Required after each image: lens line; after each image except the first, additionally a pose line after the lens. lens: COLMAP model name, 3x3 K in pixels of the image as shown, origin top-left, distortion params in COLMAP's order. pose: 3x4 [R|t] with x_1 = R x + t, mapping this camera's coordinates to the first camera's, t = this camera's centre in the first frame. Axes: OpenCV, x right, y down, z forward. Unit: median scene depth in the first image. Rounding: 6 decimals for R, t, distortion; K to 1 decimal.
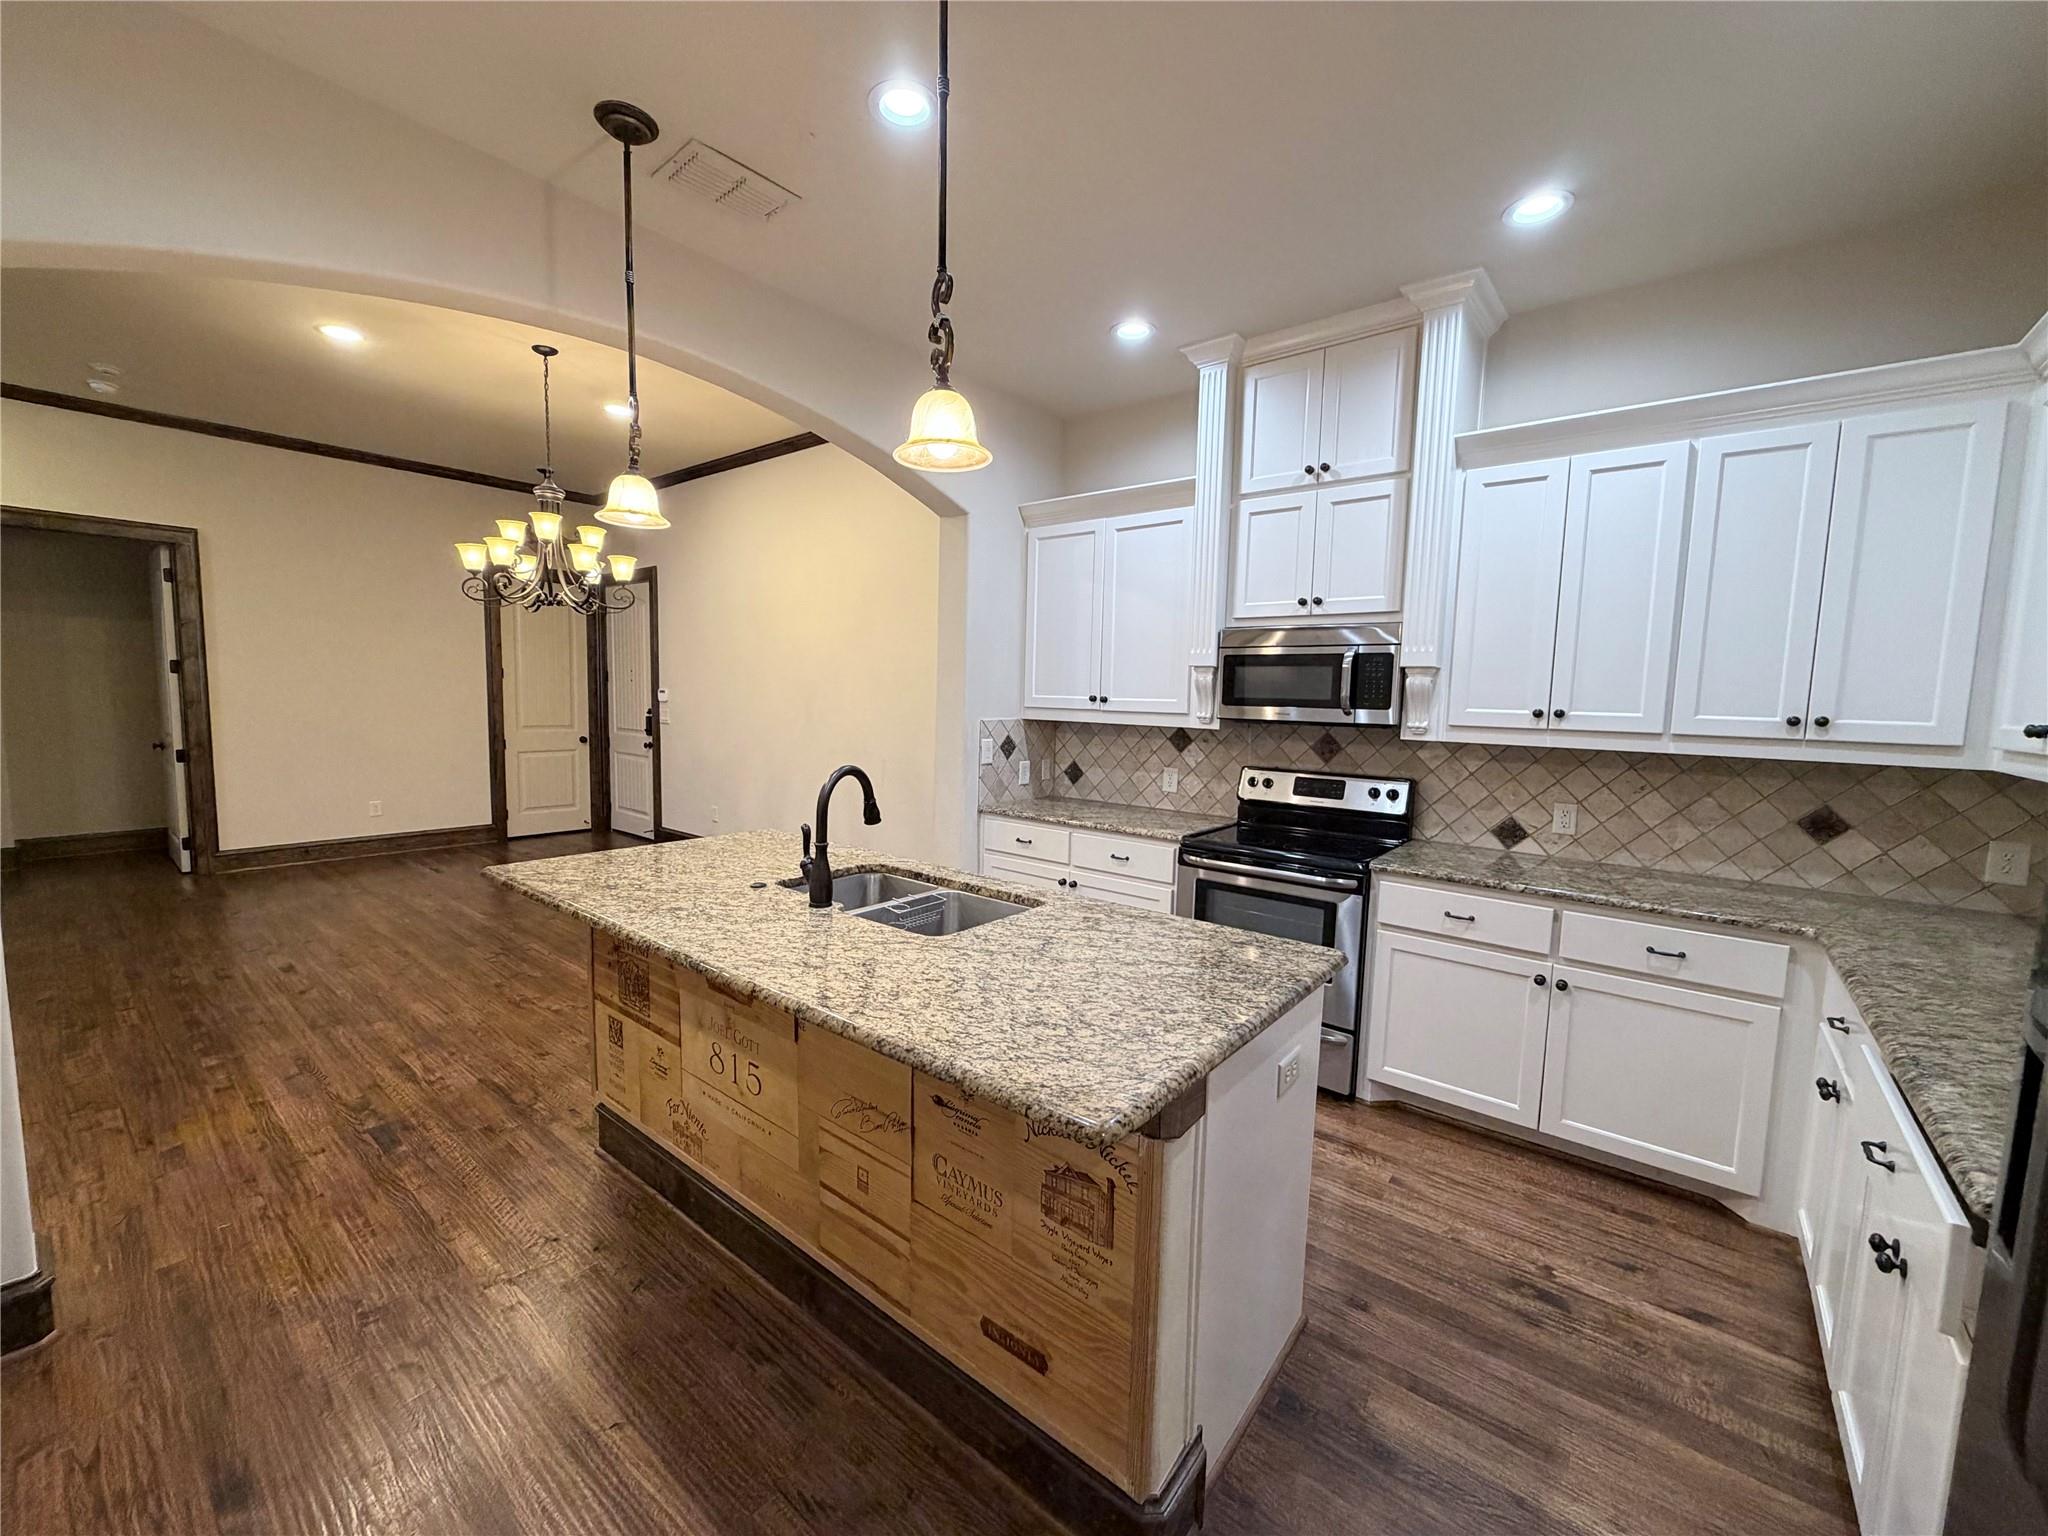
lens RADIAL K [[815.0, 0, 1019.8], [0, 815.0, 766.1], [0, 0, 1]] dist [-0.000335, 0.000054]
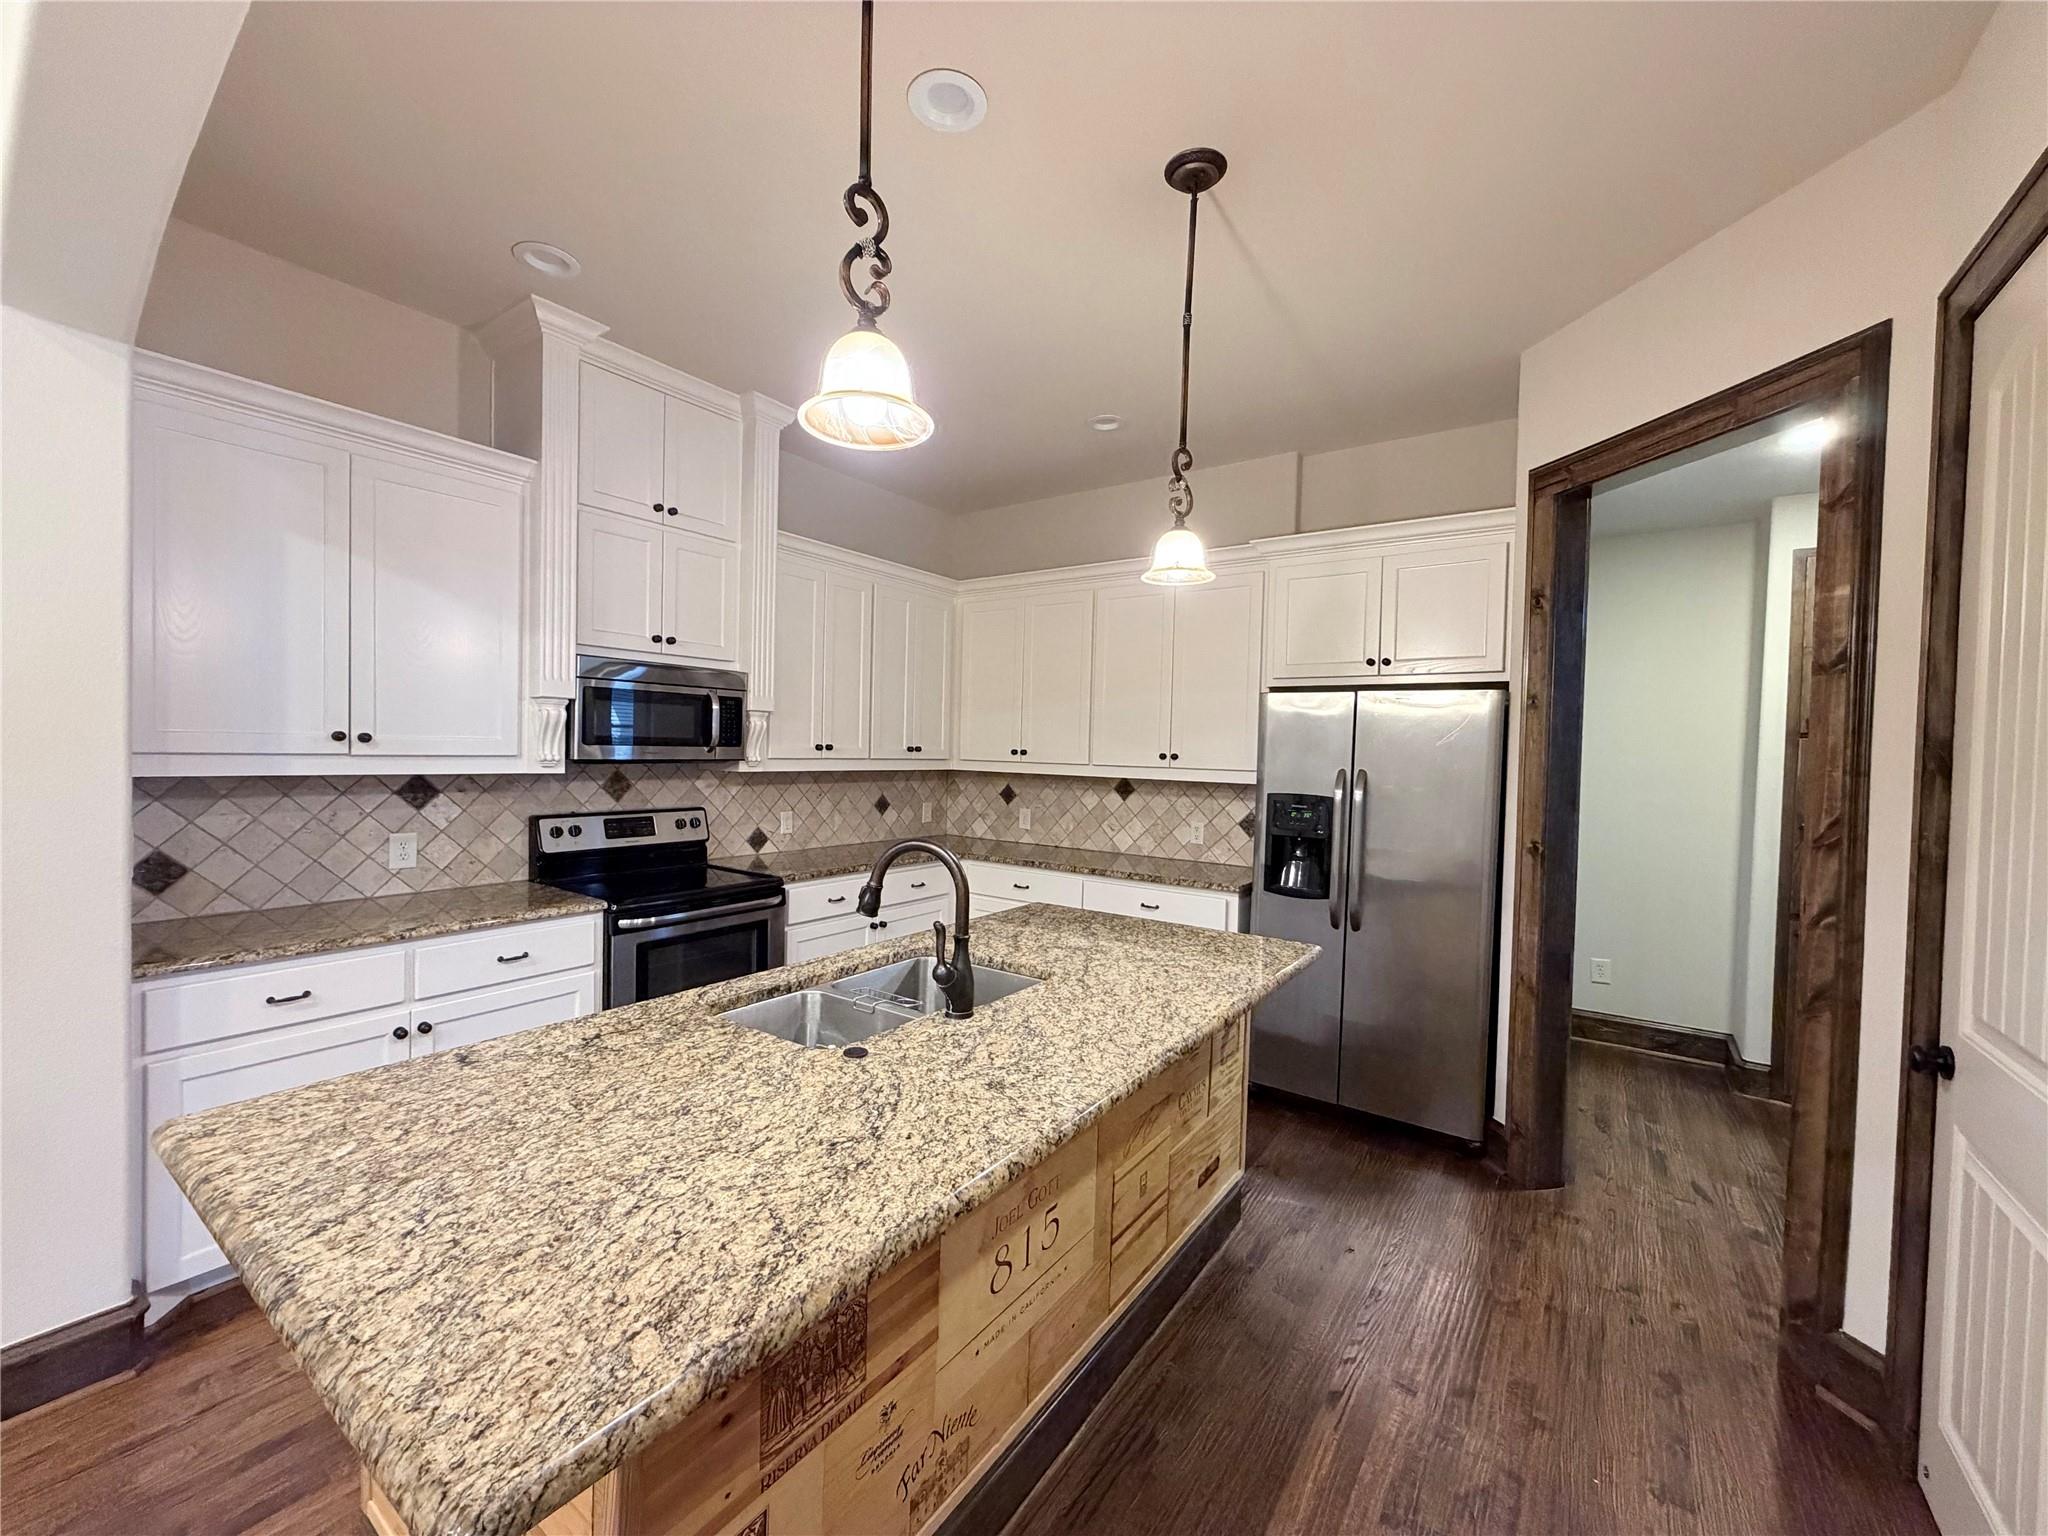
lens RADIAL K [[815.0, 0, 1019.8], [0, 815.0, 766.1], [0, 0, 1]] dist [-0.000335, 0.000054]
pose [[-0.066914, -0.048339, 0.996587, -0.644148], [0.064508, 0.996526, 0.052668, -0.068569], [-0.995671, 0.067812, -0.063563, 0.608795]]
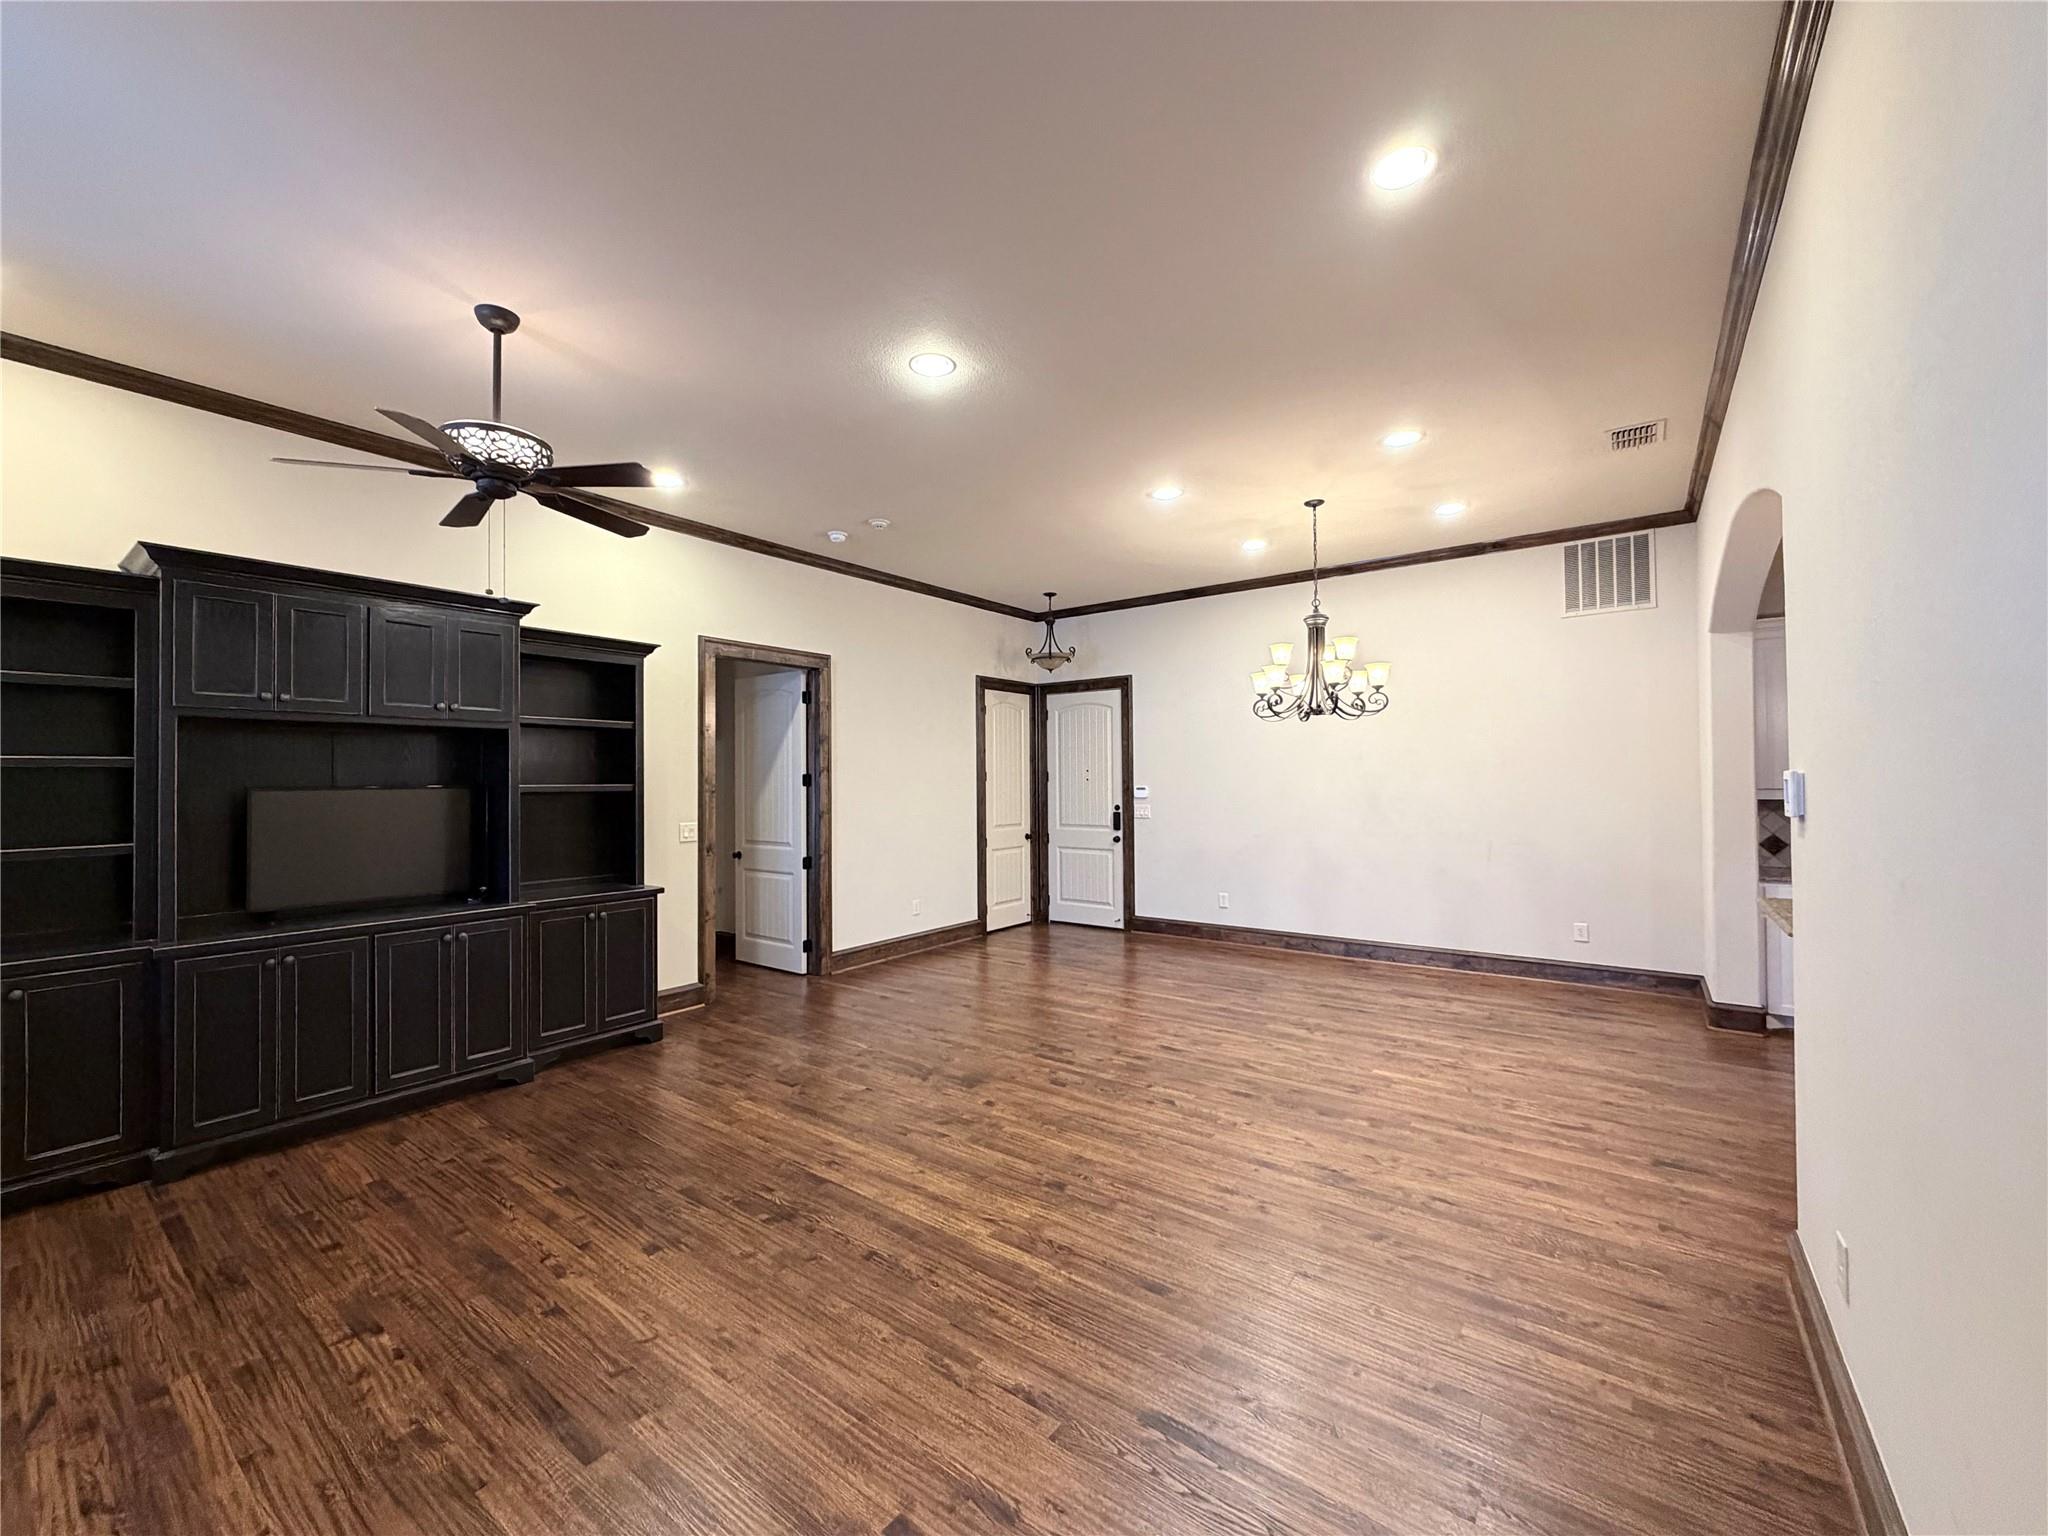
lens RADIAL K [[802.1, 0, 1024.0], [0, 802.1, 768.0], [0, 0, 1]] dist [0.000329, 0.000054]
pose [[0.998575, -0.032785, 0.042109, -1.339697], [0.037083, 0.993703, -0.105733, -0.024090], [-0.038378, 0.107144, 0.993503, -0.128527]]
